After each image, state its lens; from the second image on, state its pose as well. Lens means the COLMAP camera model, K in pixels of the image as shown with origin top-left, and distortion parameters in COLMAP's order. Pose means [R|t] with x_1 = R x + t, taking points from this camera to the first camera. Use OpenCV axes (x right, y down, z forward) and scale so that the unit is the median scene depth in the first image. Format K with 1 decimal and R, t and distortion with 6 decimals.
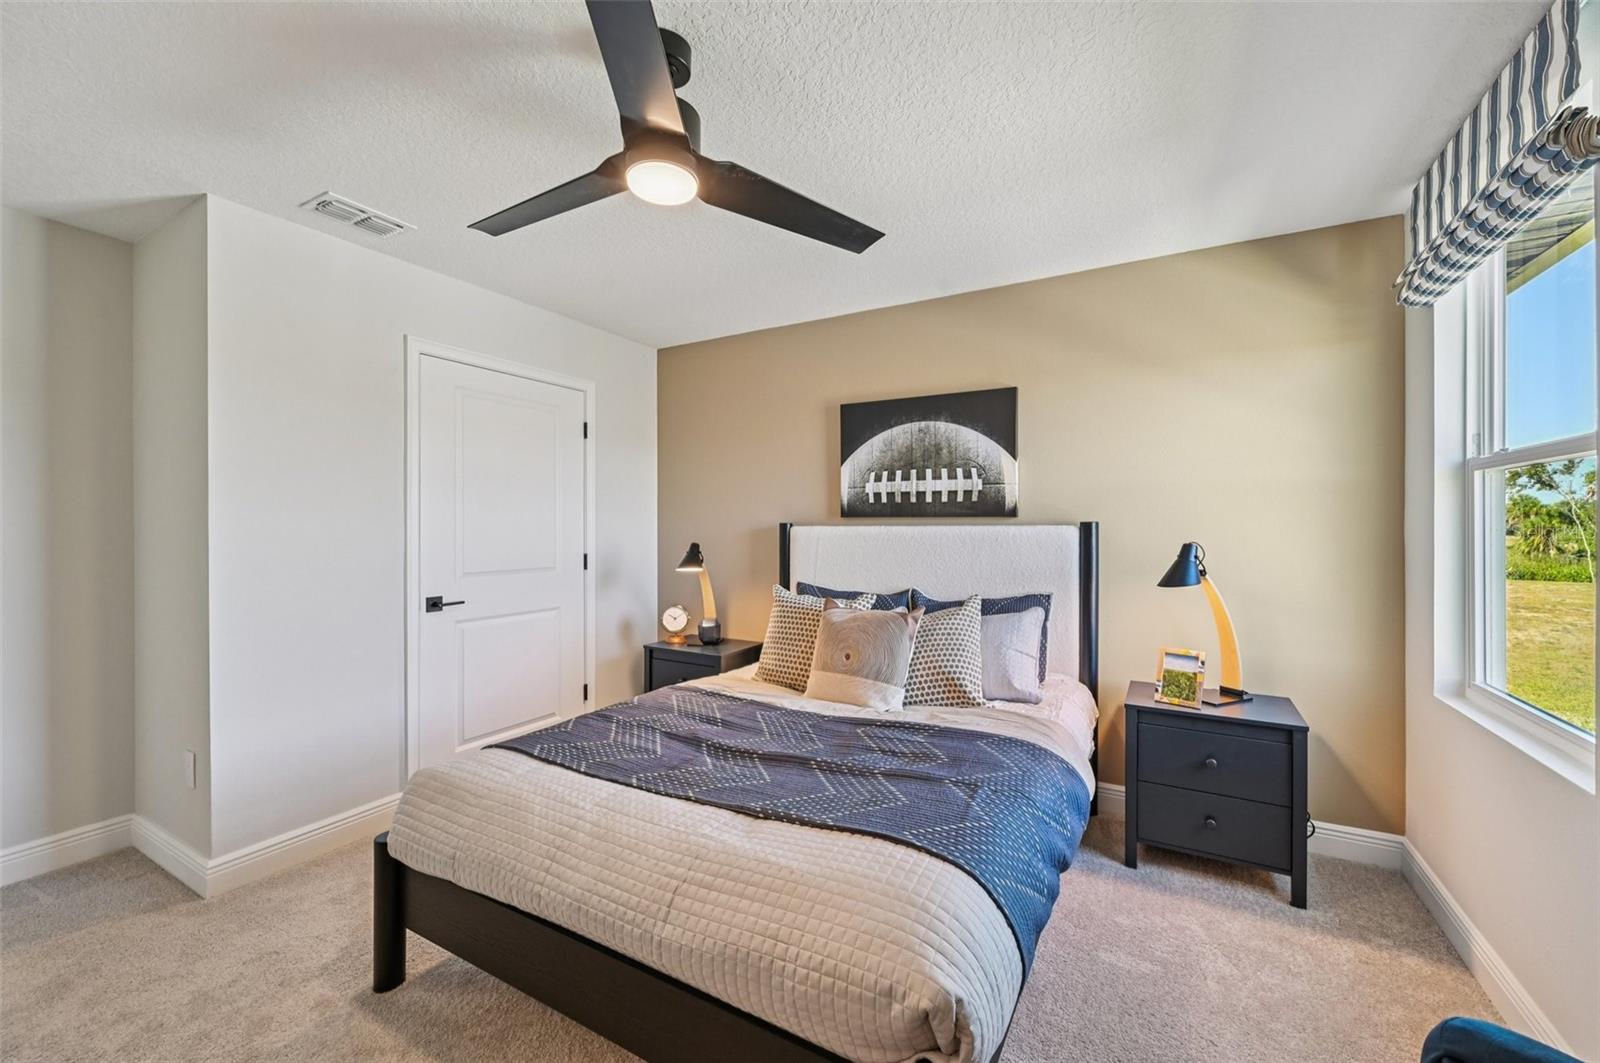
lens RADIAL K [[630.4, 0, 798.4], [0, 630.4, 528.5], [0, 0, 1]] dist [0.001334, 0.000477]
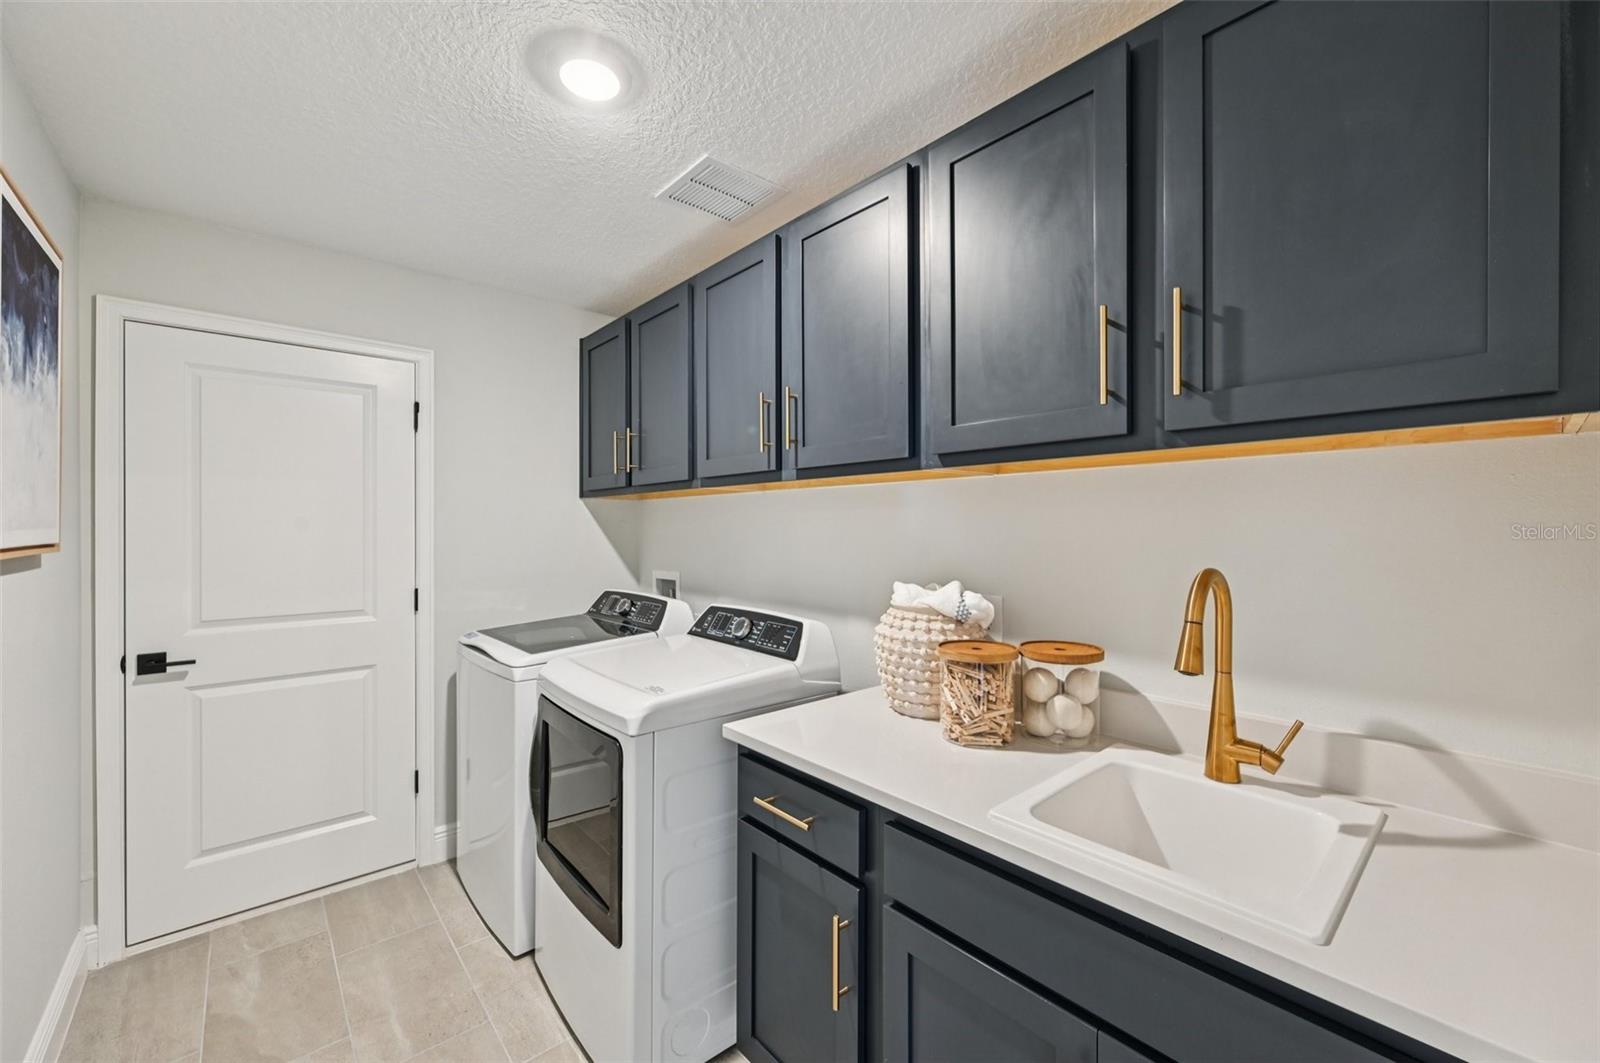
lens RADIAL K [[630.4, 0, 806.5], [0, 630.4, 540.5], [0, 0, 1]] dist [0.001334, 0.000477]
pose [[0.953618, -0.011413, -0.300802, 0.364151], [0.010381, 0.999933, -0.005030, -0.011089], [0.300840, 0.001674, 0.953673, 0.525388]]
